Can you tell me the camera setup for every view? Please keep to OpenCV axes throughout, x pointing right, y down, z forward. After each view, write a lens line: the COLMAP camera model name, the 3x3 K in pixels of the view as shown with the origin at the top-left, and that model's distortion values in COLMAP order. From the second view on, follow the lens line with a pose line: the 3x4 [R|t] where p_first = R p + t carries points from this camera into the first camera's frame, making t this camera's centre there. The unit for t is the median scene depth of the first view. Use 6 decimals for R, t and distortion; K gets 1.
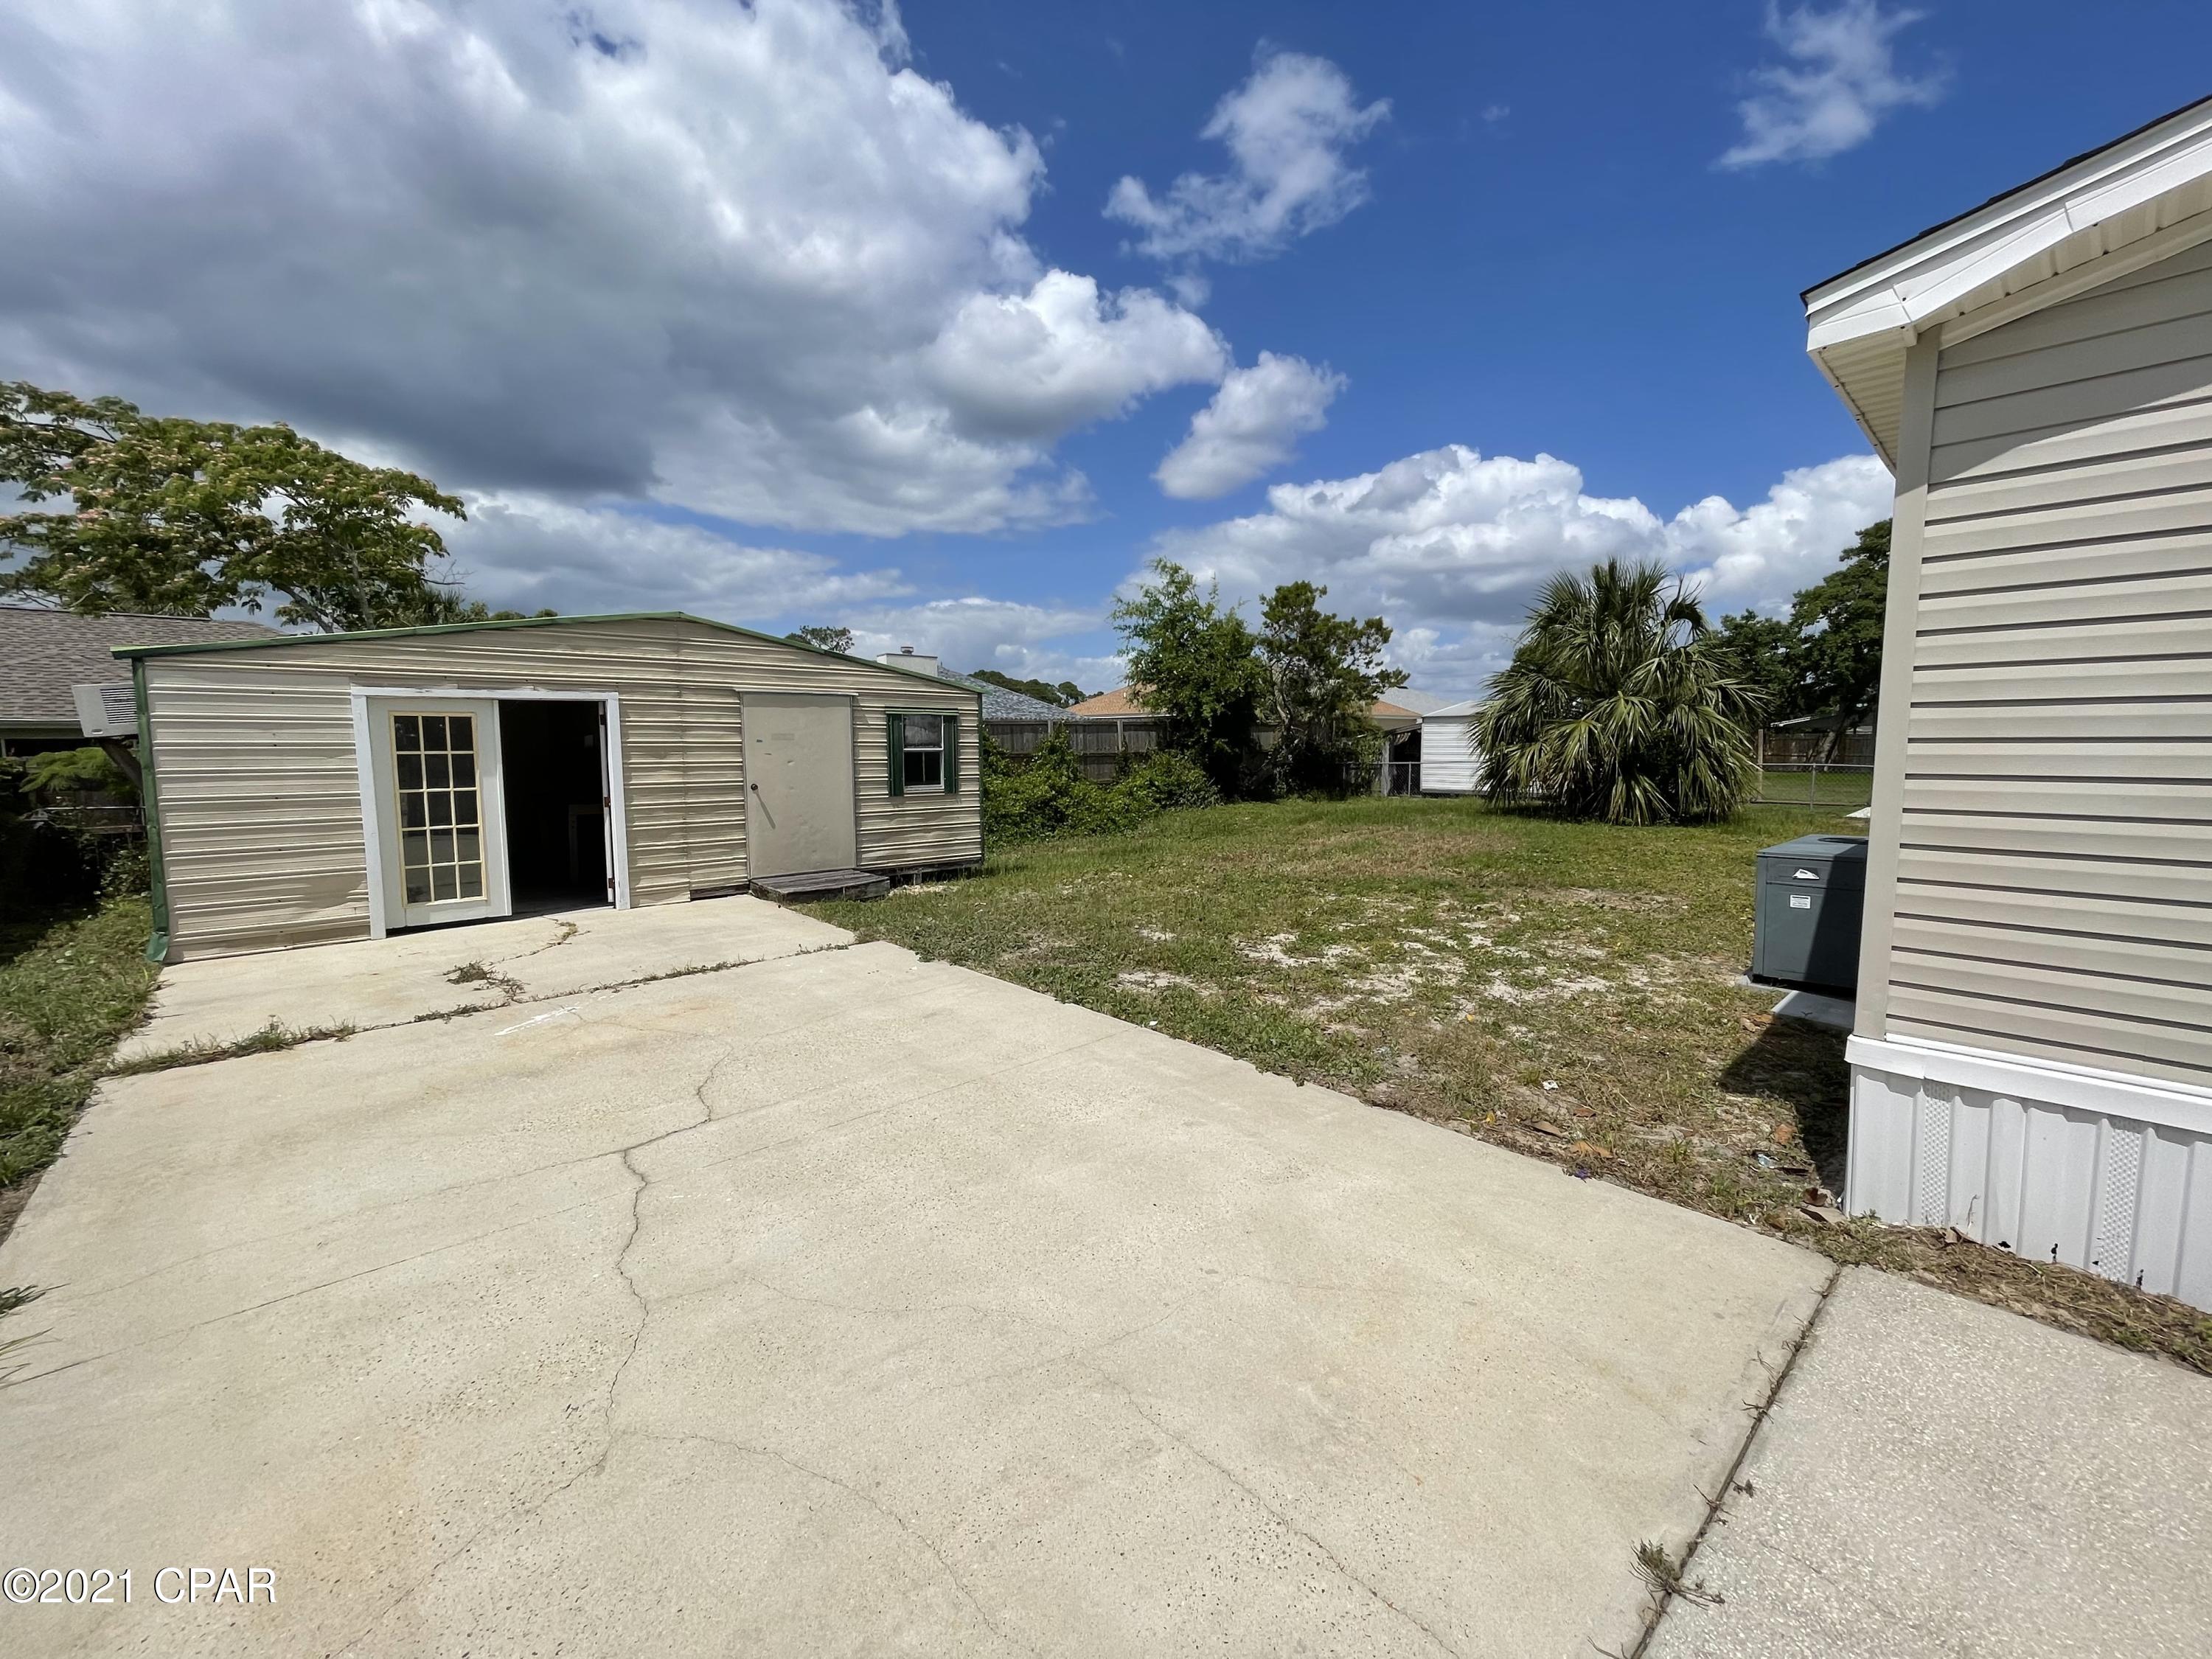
lens RADIAL K [[888.6, 0, 1115.0], [0, 888.6, 822.0], [0, 0, 1]] dist [-0.009640, 0.000465]
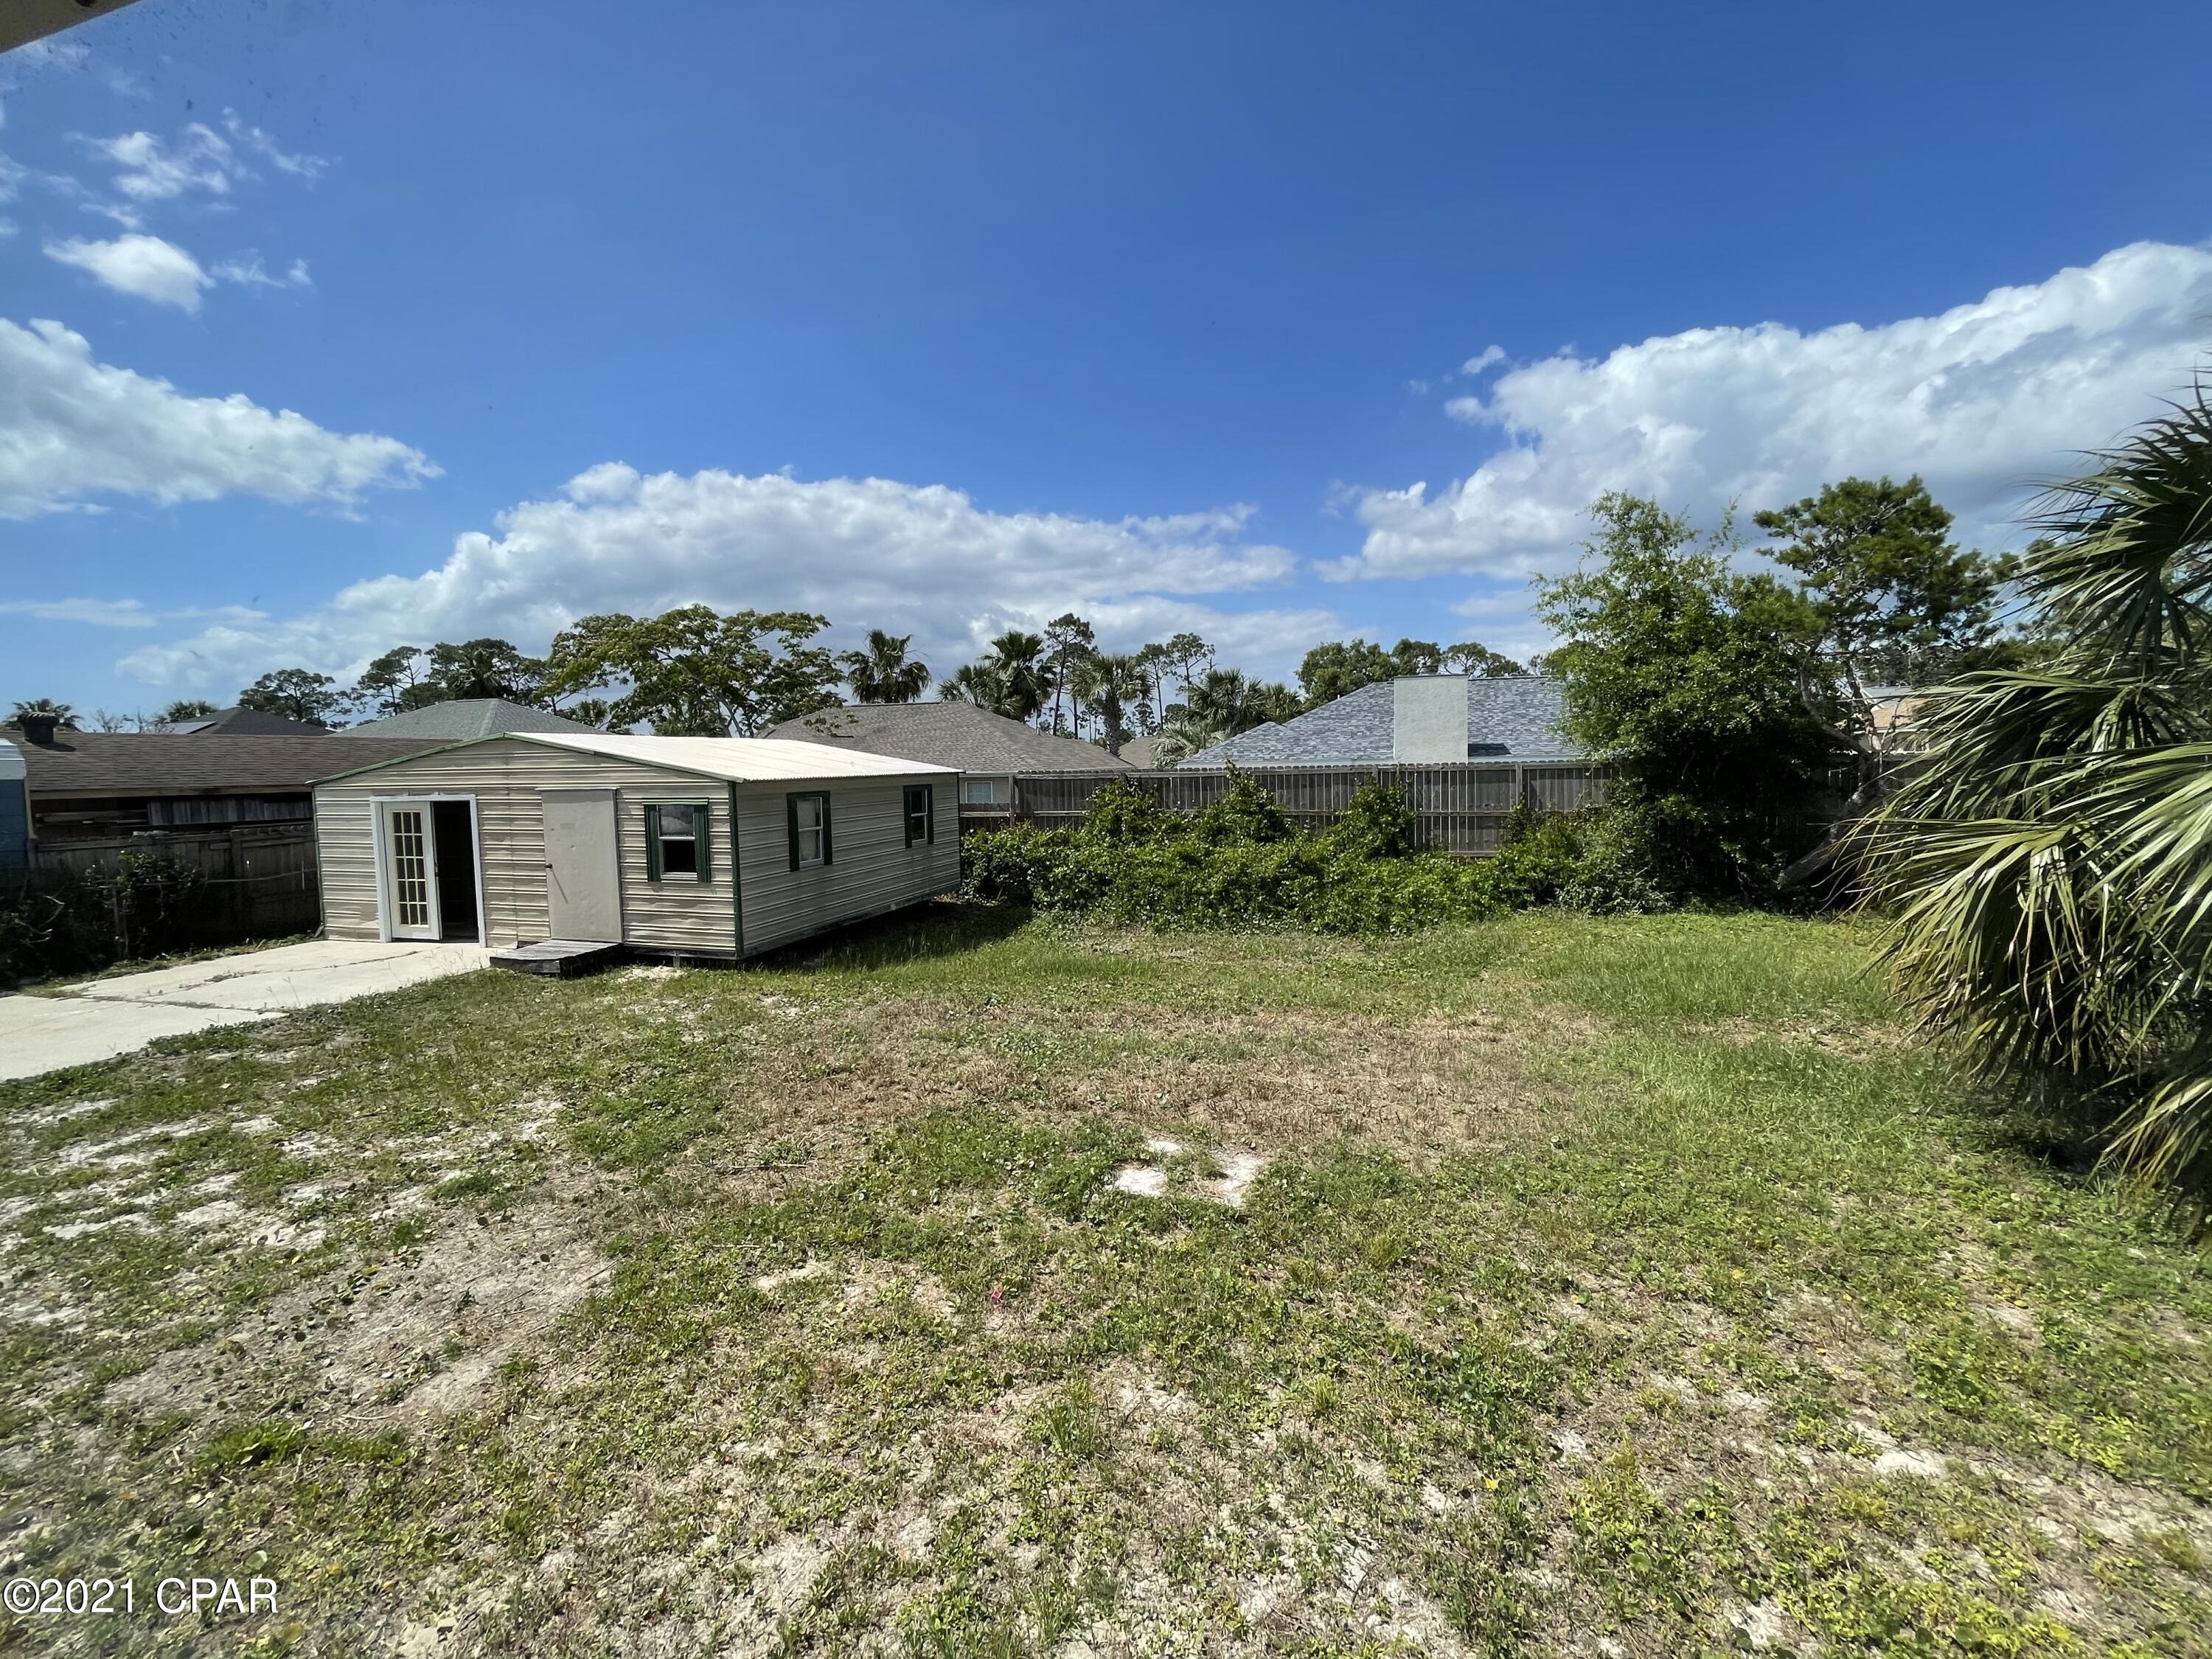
lens RADIAL K [[892.7, 0, 1117.1], [0, 892.7, 823.4], [0, 0, 1]] dist [-0.004781, 0.000176]
pose [[0.517866, 0.054520, -0.853723, 1.078189], [-0.058891, 0.997872, 0.028002, -0.182820], [0.853432, 0.035776, 0.519975, 1.038005]]
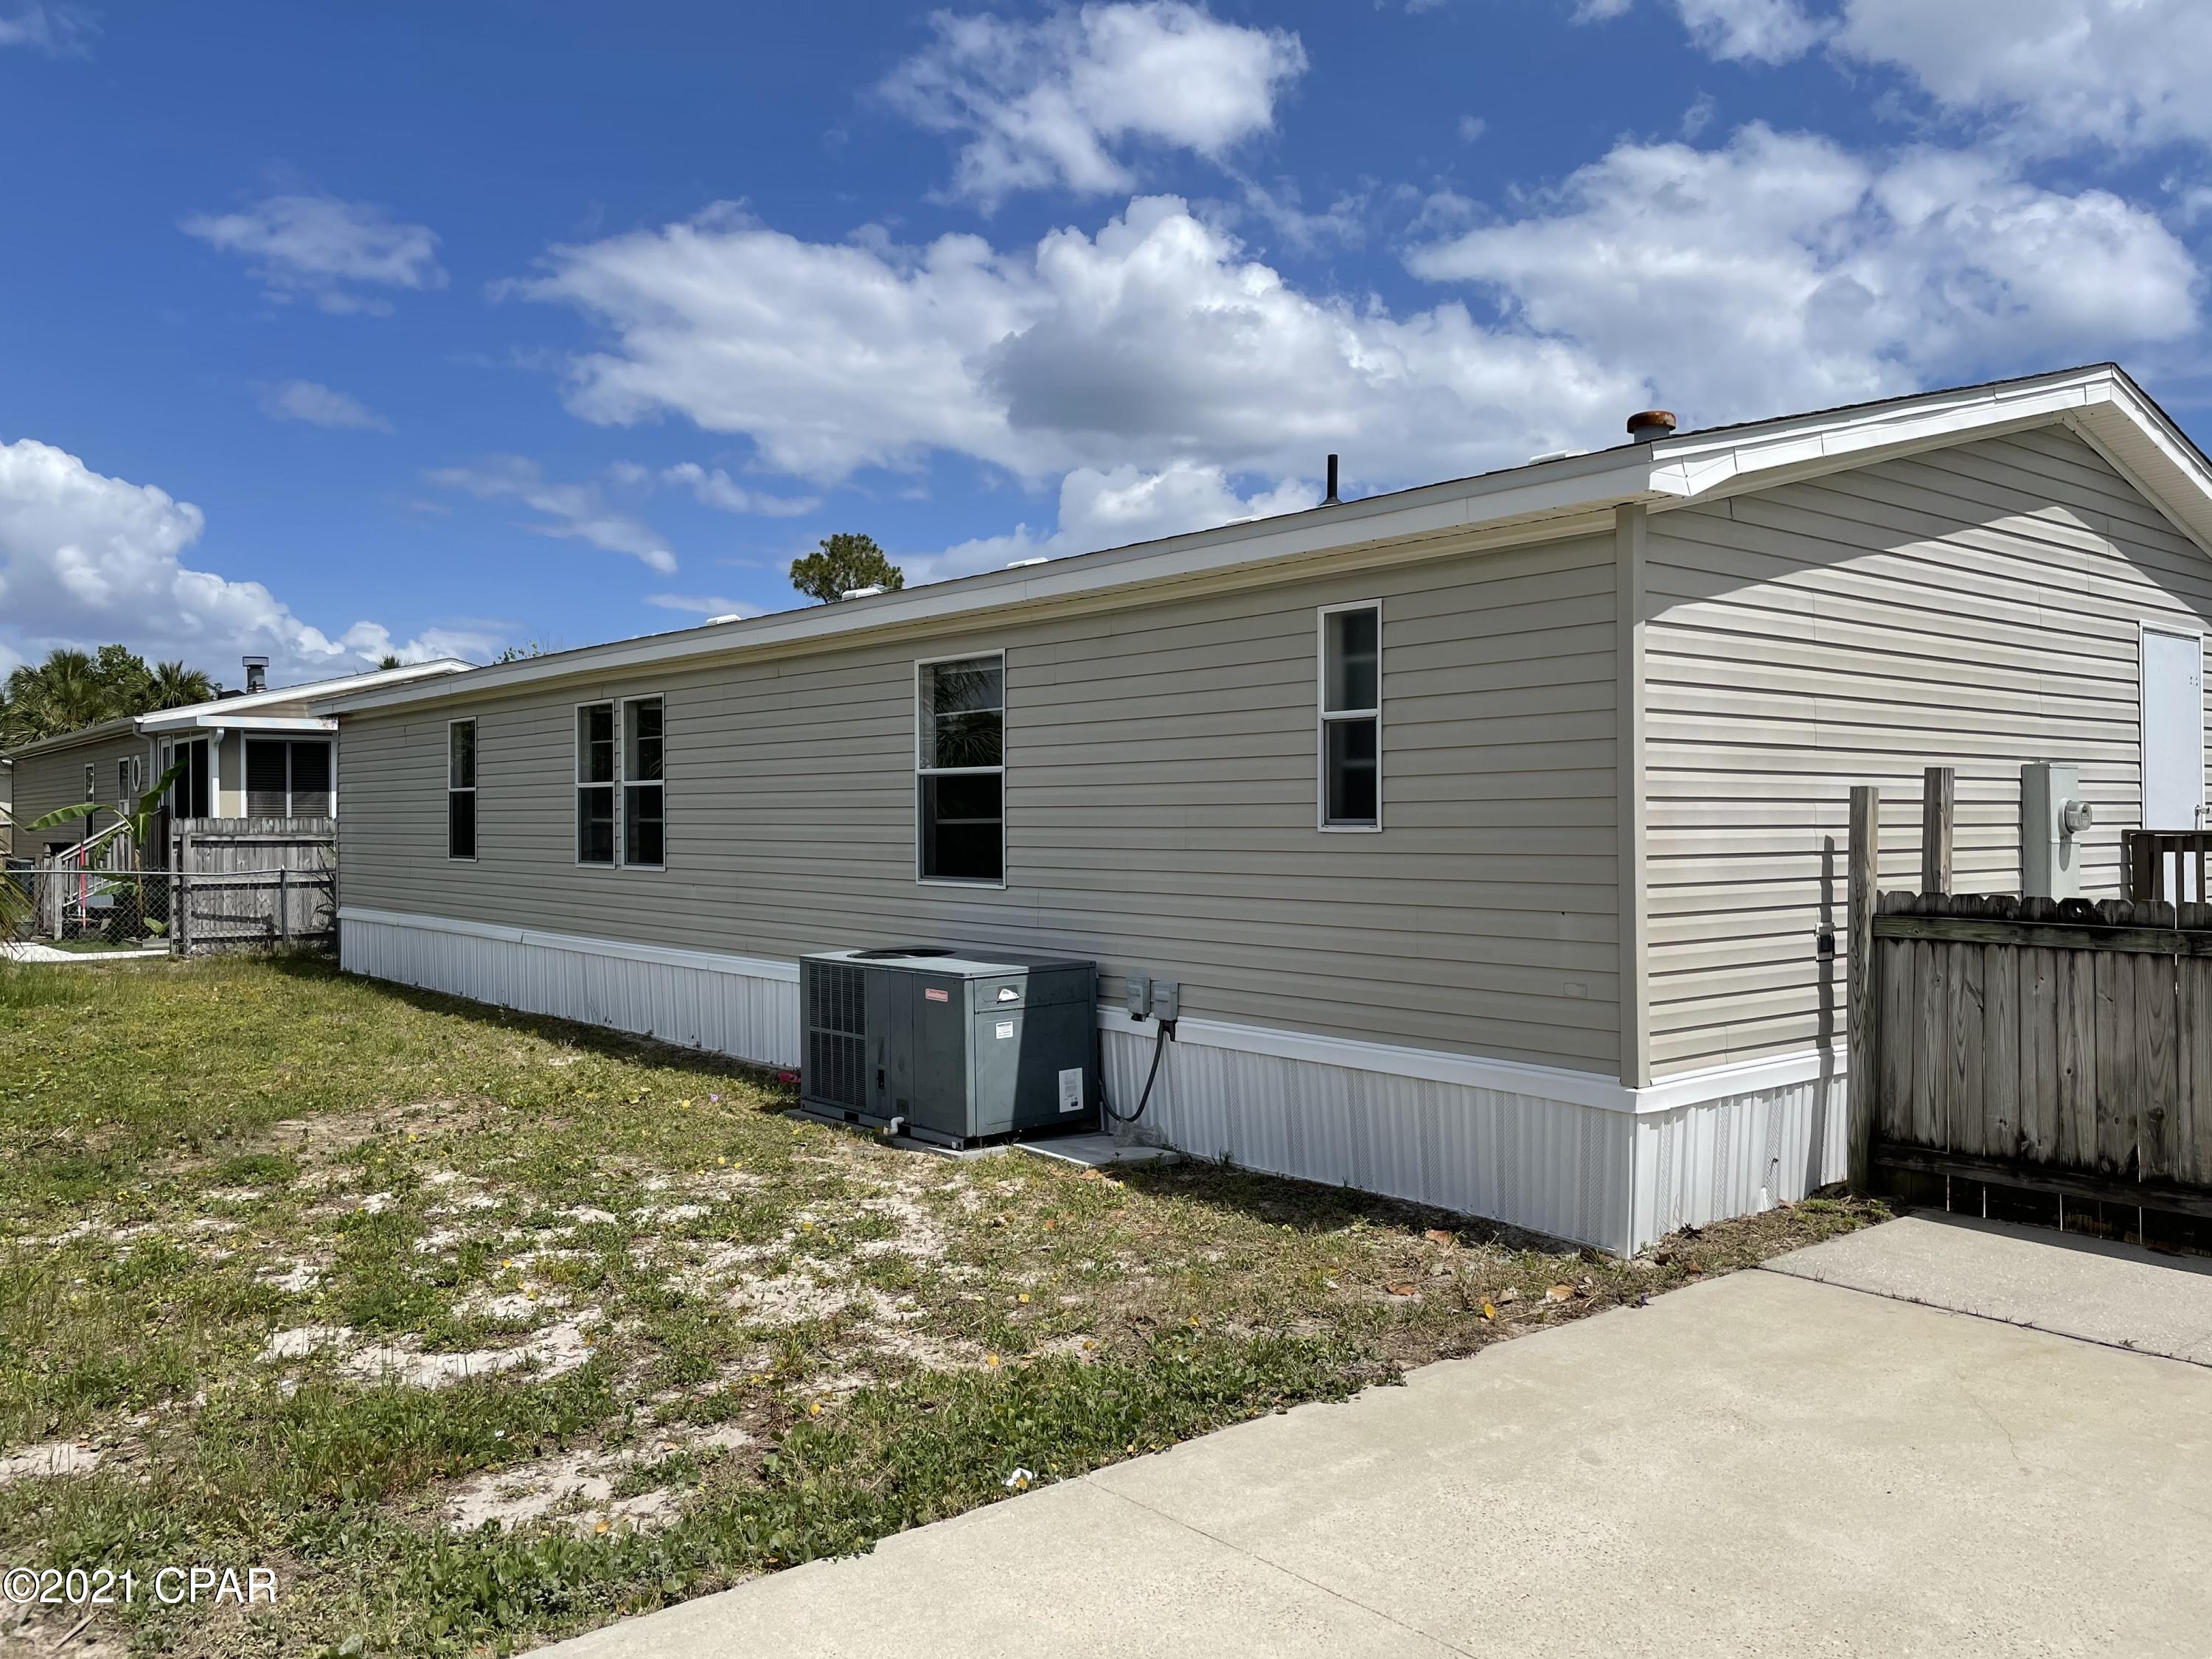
lens RADIAL K [[1667.6, 0, 1106.0], [0, 1667.6, 829.5], [0, 0, 1]] dist [0.072927, -0.104223]
pose [[0.060923, -0.002784, 0.998139, -0.436253], [0.092849, 0.995676, -0.002890, -0.047007], [-0.993815, 0.092852, 0.060918, 0.490265]]
